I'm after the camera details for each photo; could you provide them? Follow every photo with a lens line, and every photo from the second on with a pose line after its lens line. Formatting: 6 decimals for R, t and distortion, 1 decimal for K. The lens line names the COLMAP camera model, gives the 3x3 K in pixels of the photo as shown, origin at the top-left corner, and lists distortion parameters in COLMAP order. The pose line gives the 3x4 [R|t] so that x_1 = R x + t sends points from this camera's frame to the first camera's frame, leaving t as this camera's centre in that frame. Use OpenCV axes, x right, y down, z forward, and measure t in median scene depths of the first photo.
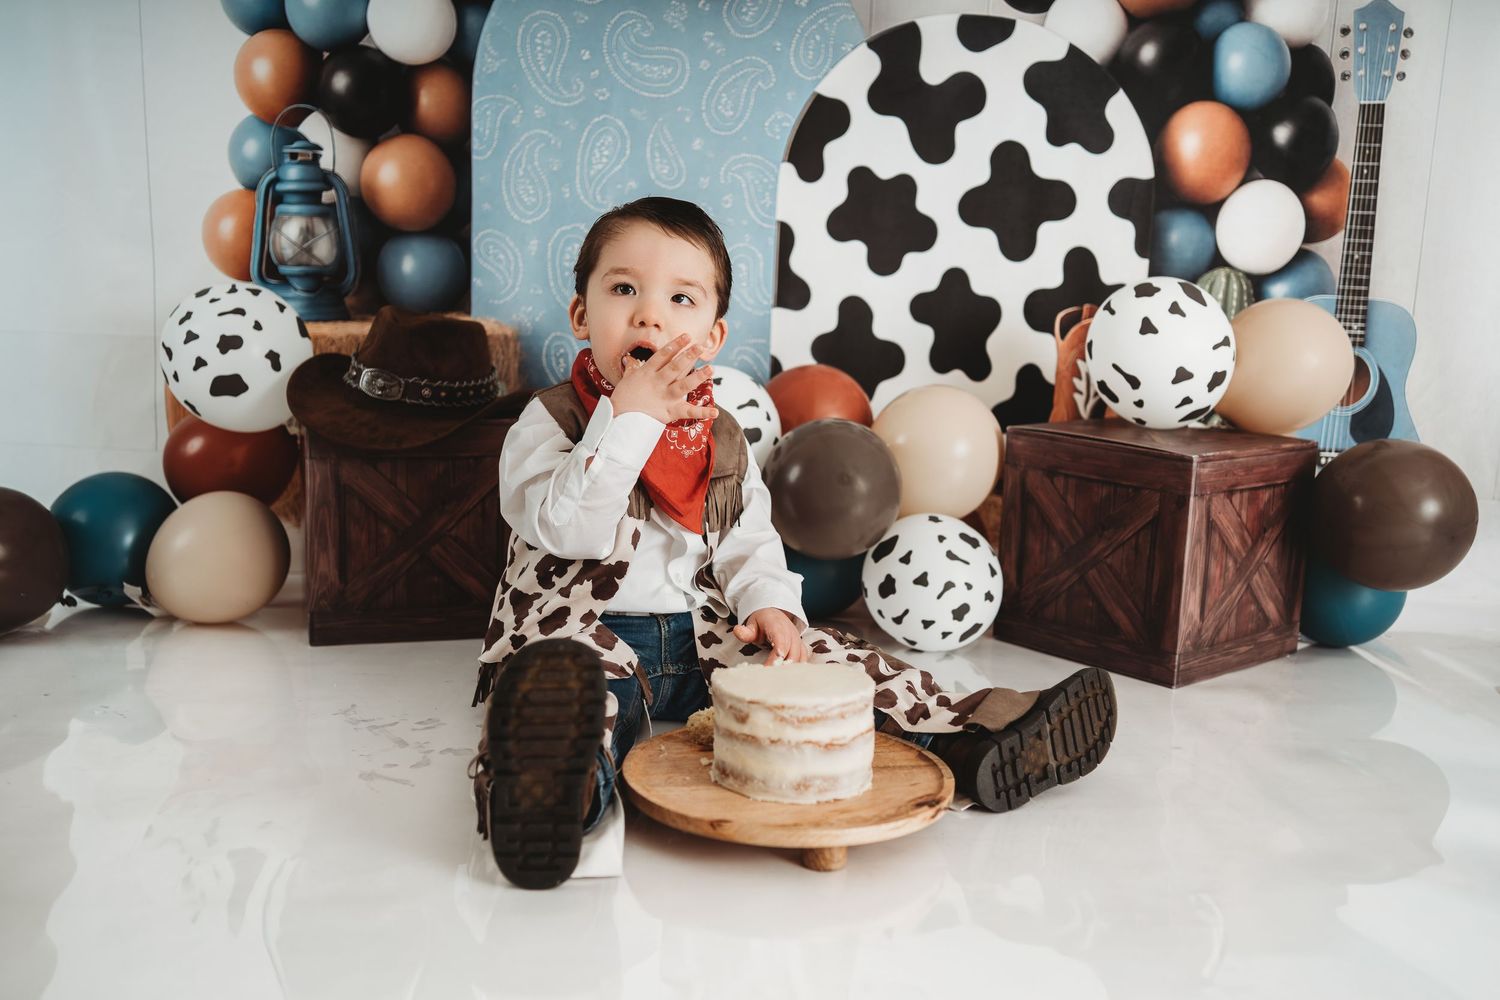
lens RADIAL K [[1509.8, 0, 755.4], [0, 1509.8, 503.3], [0, 0, 1]] dist [-0.023831, 0.159383]
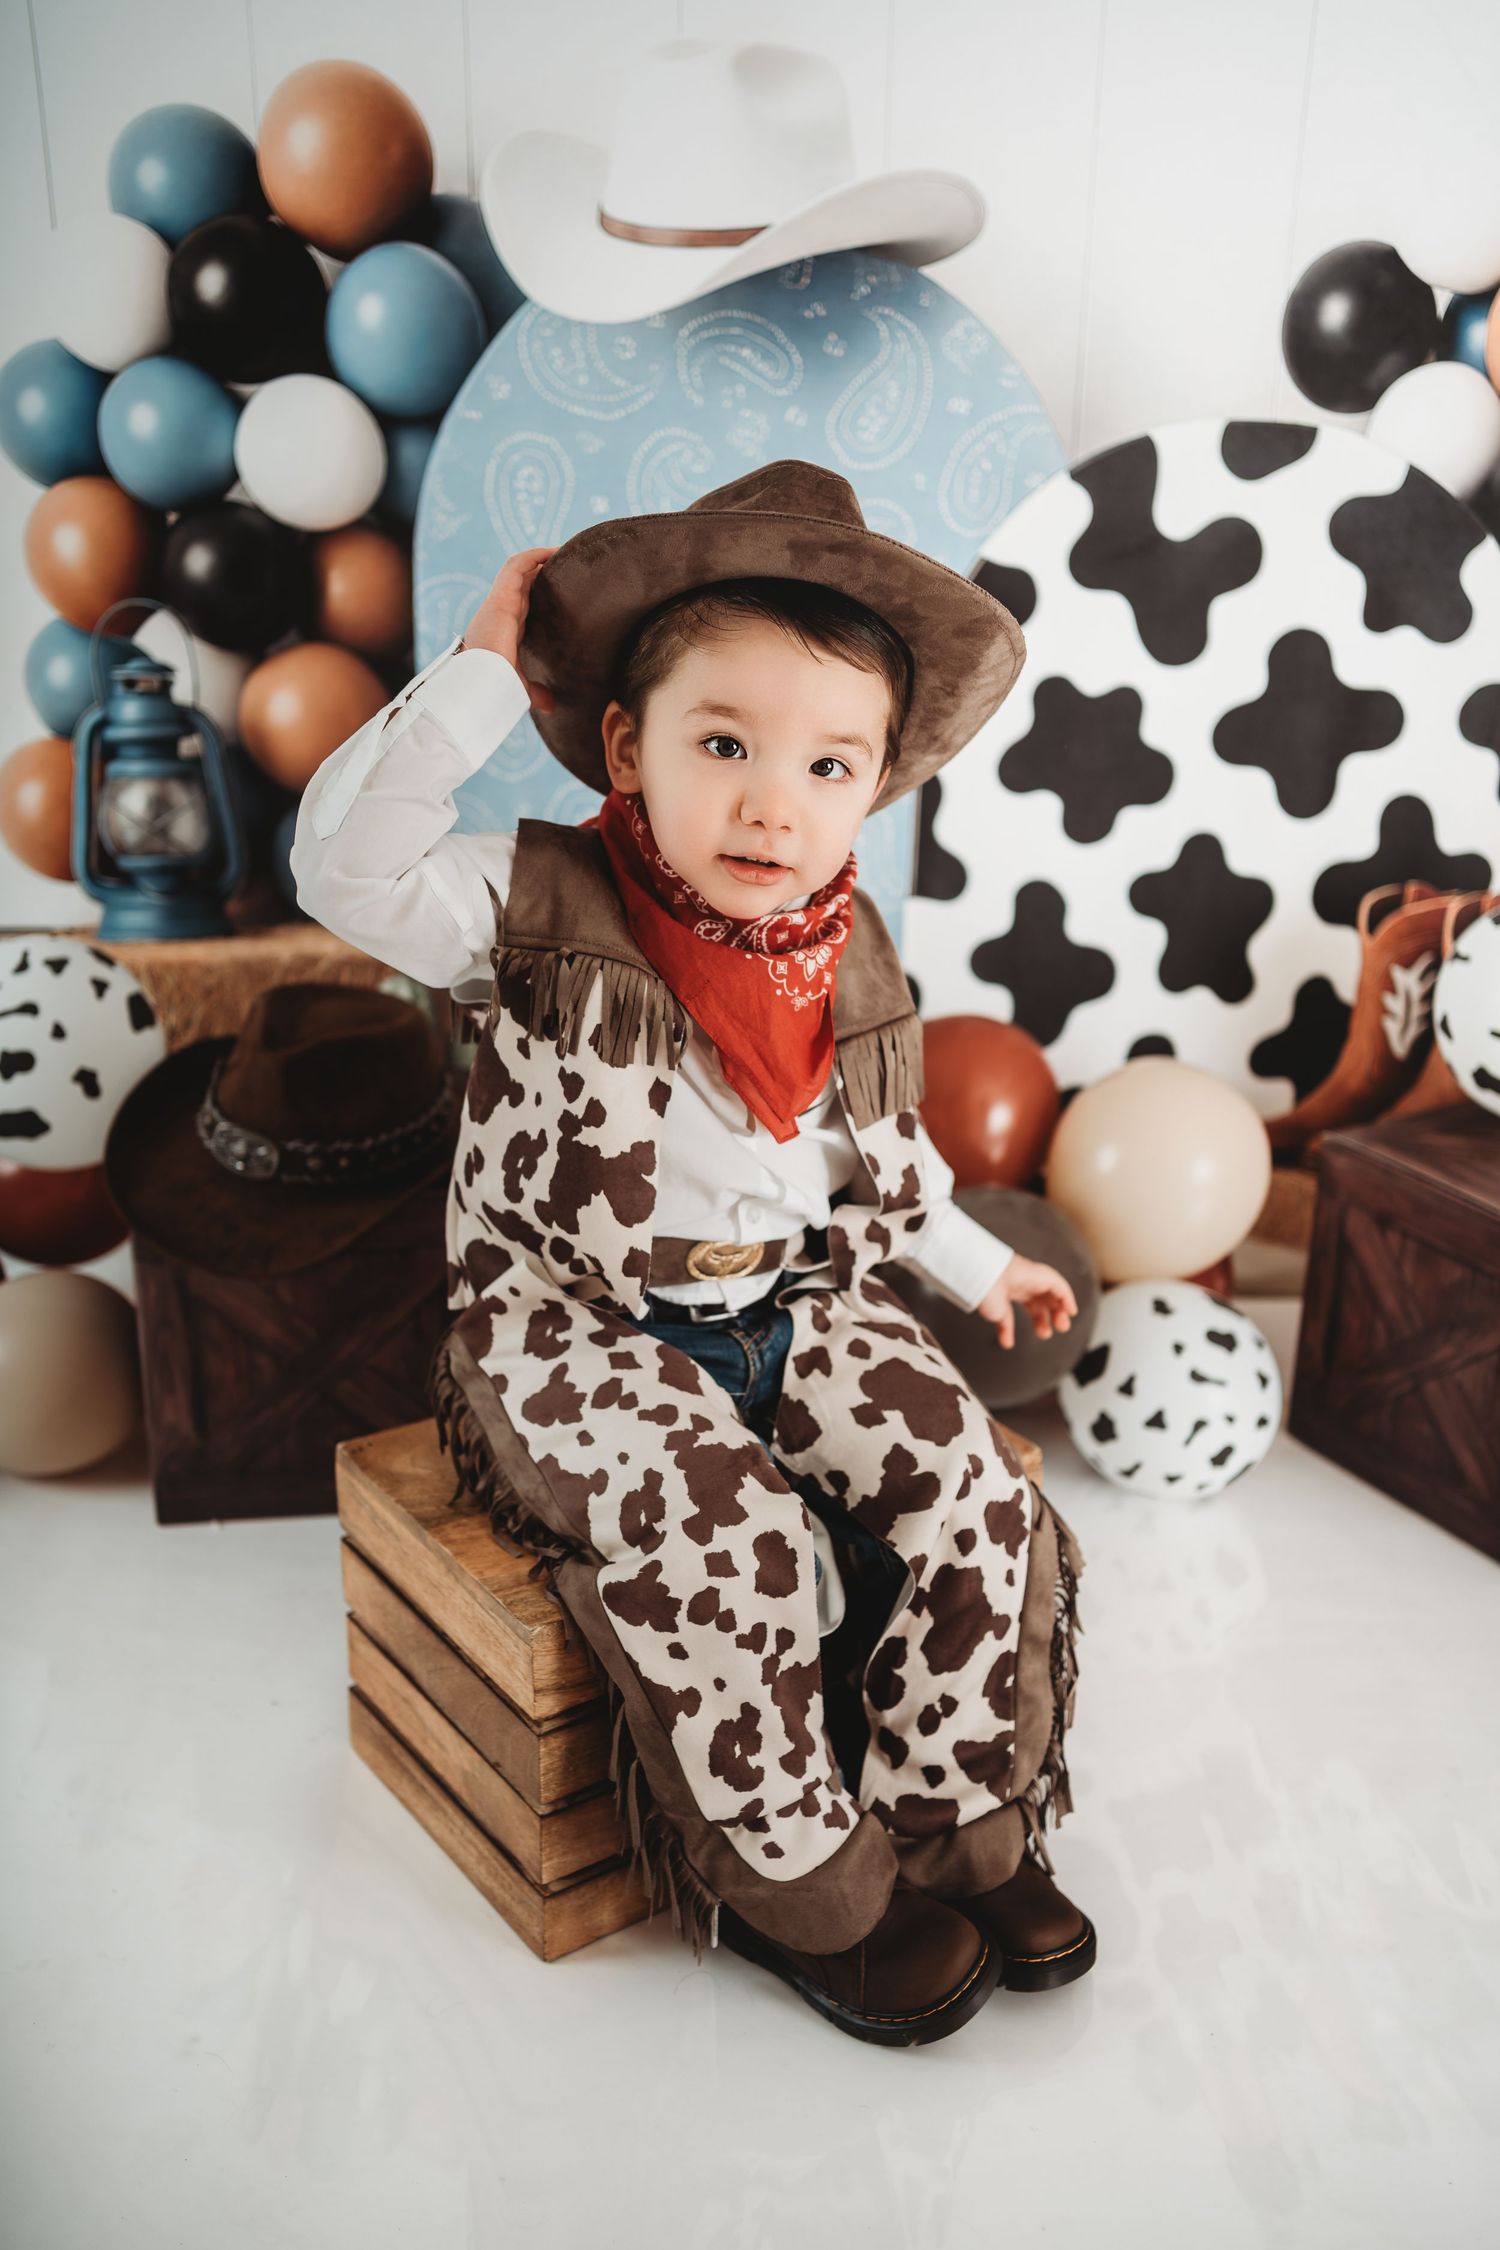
lens RADIAL K [[2264.8, 0, 750.0], [0, 2264.8, 1125.0], [0, 0, 1]] dist [-0.023831, 0.159383]
pose [[0.999732, -0.008363, -0.021598, -0.035523], [0.012495, 0.979930, 0.198949, -0.234932], [0.019501, -0.199165, 0.979772, 0.067802]]
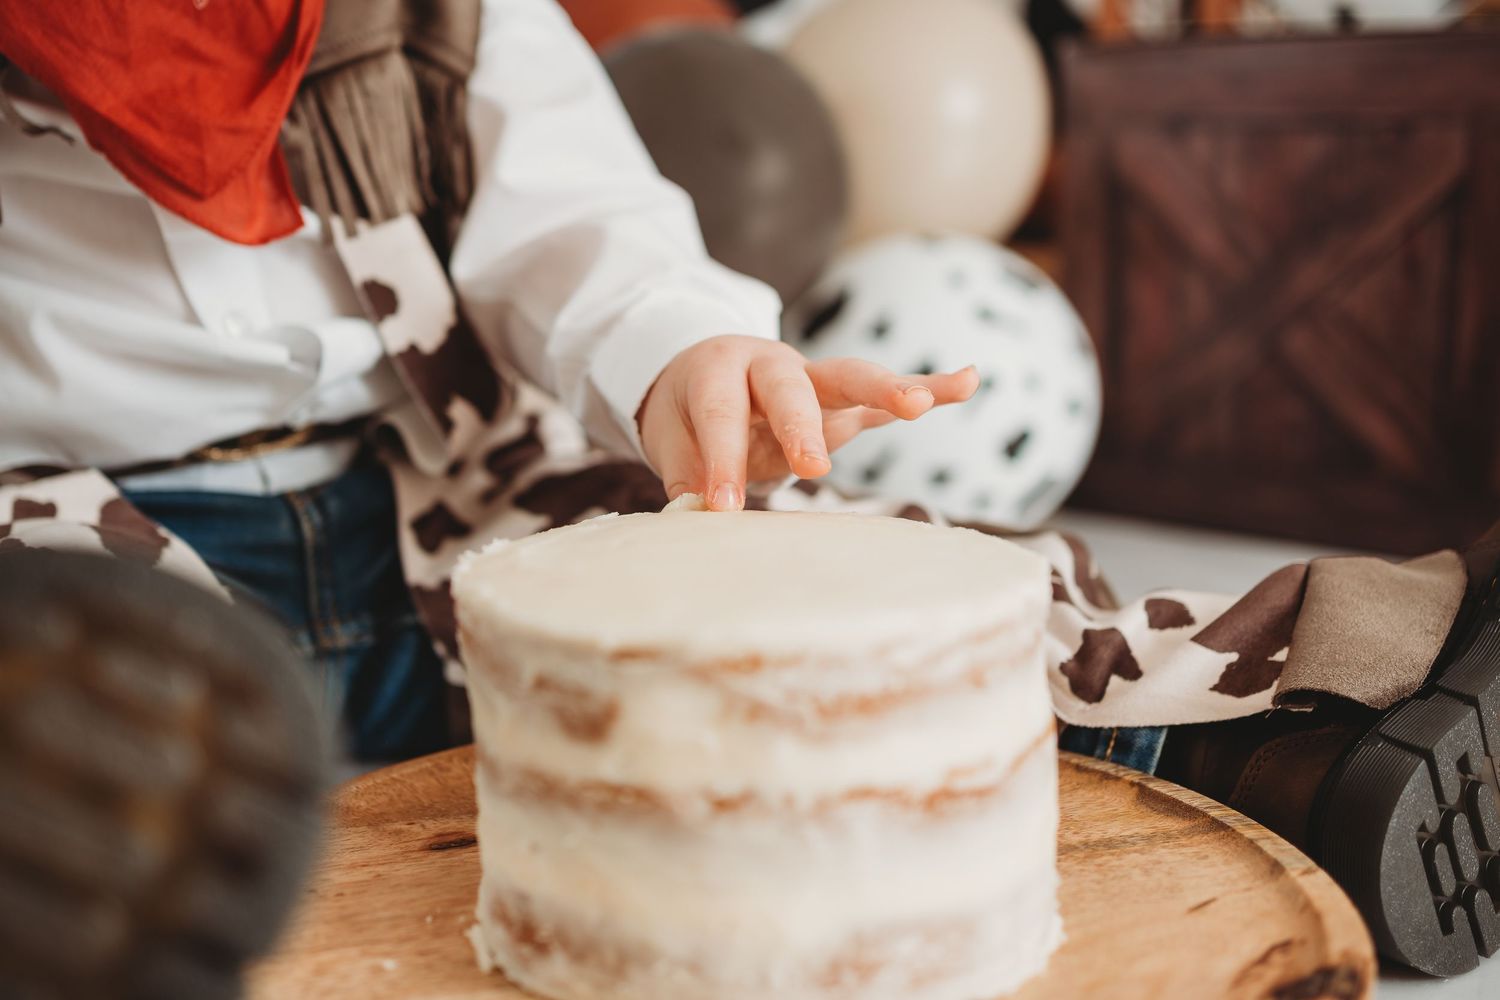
lens RADIAL K [[1931.8, 0, 694.2], [0, 1931.8, 338.4], [0, 0, 1]] dist [-0.114031, 0.396663]
pose [[0.991337, -0.062773, 0.115373, -0.015185], [0.070004, 0.995757, -0.059724, 0.060472], [-0.111134, 0.067283, 0.991525, 0.412031]]
